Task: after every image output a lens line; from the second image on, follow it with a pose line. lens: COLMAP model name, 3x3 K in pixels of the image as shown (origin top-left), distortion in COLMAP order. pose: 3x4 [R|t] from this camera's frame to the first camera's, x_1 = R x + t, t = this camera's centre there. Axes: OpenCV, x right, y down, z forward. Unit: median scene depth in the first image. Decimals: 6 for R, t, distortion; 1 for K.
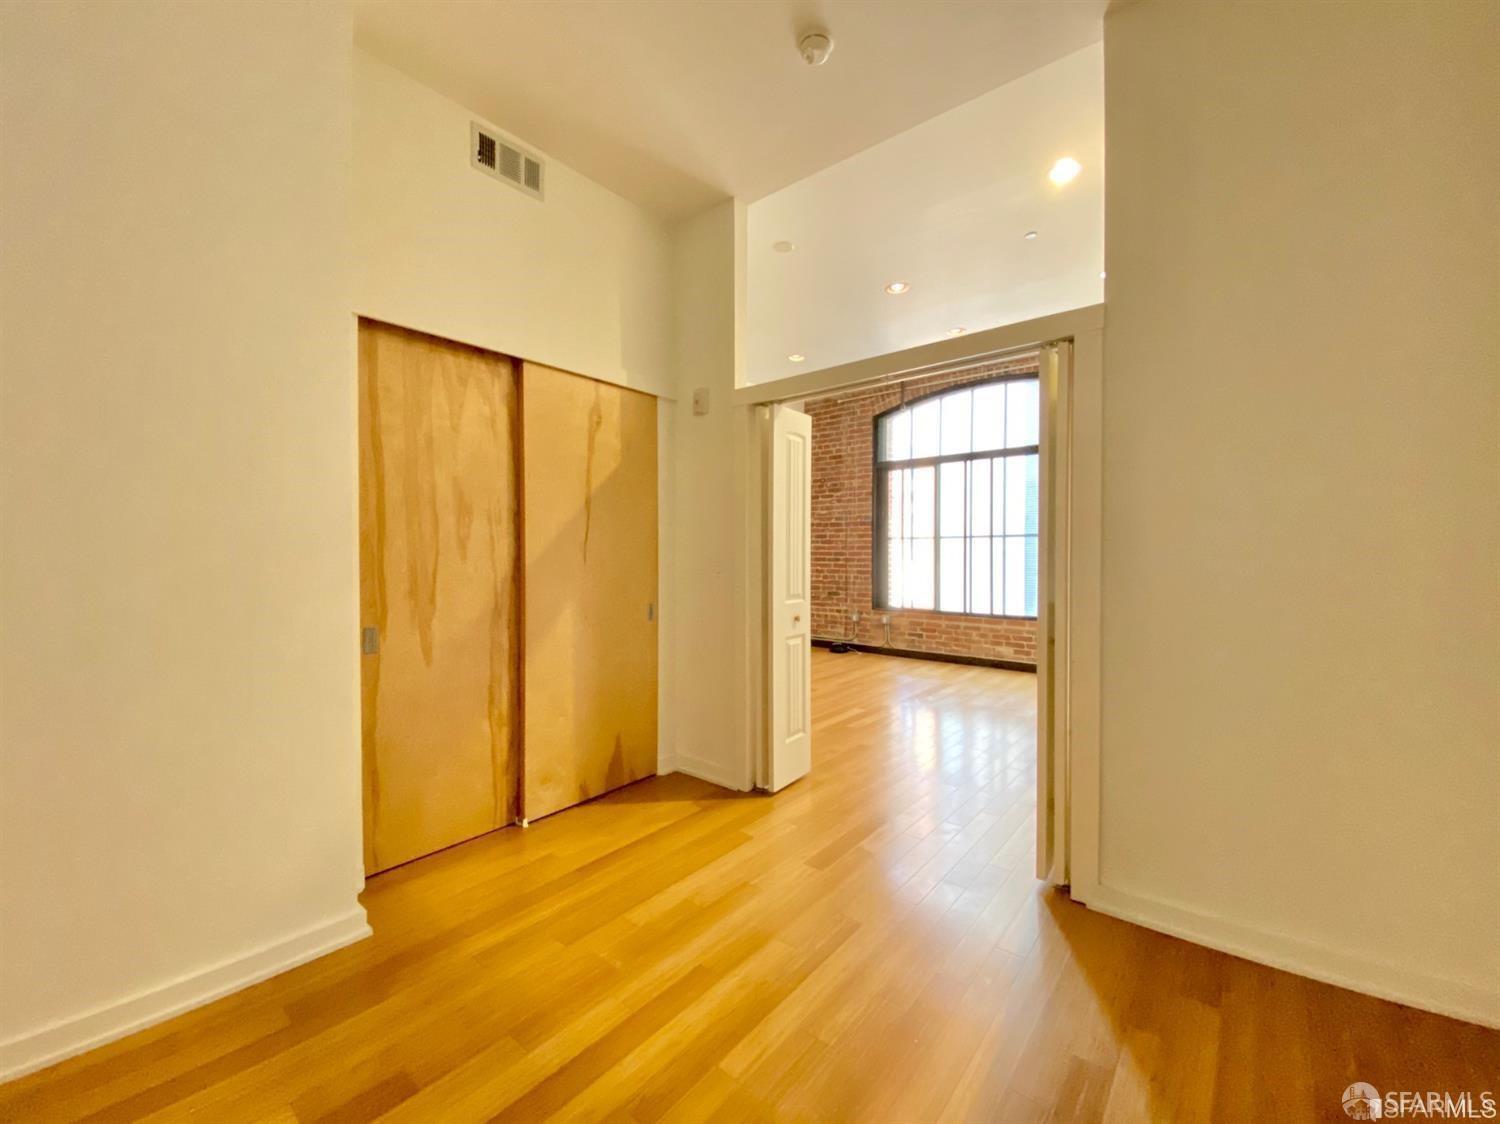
lens RADIAL K [[600.2, 0, 744.0], [0, 600.2, 564.7], [0, 0, 1]] dist [0.000148, -0.000082]
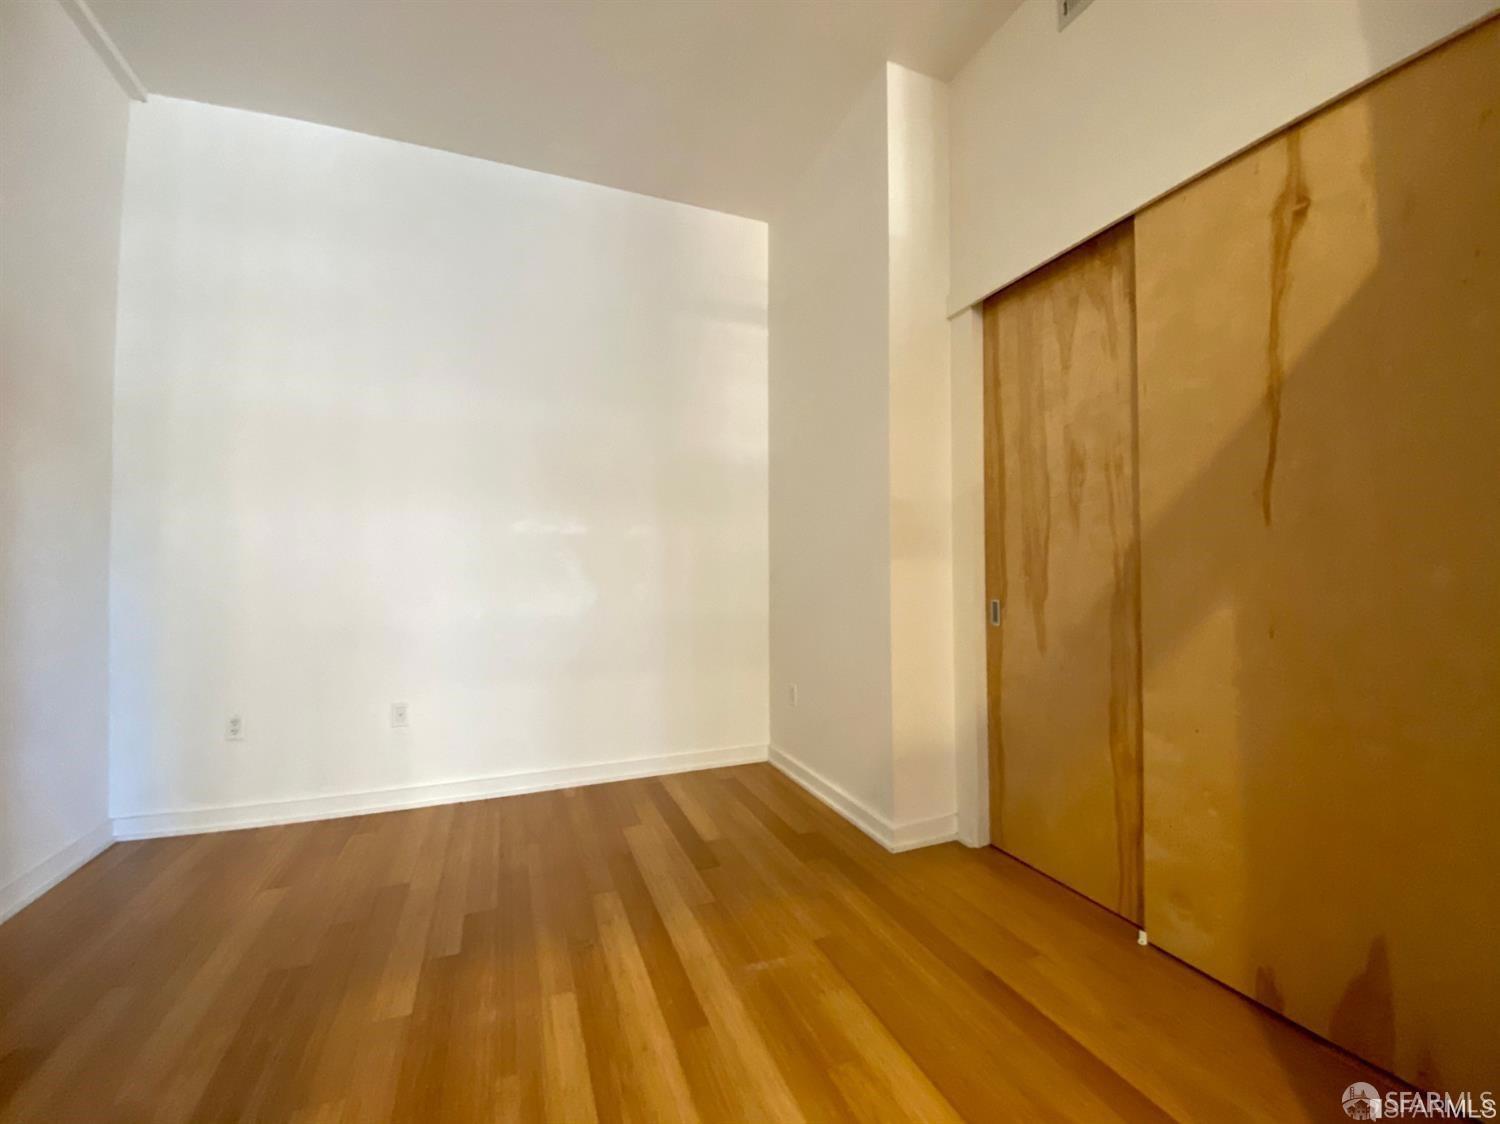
lens RADIAL K [[600.2, 0, 744.0], [0, 600.2, 564.7], [0, 0, 1]] dist [0.000148, -0.000082]
pose [[-0.465799, -0.004171, -0.884881, 0.428738], [-0.012764, 0.999917, 0.002006, 0.044156], [0.884798, 0.012229, -0.465814, 0.996322]]
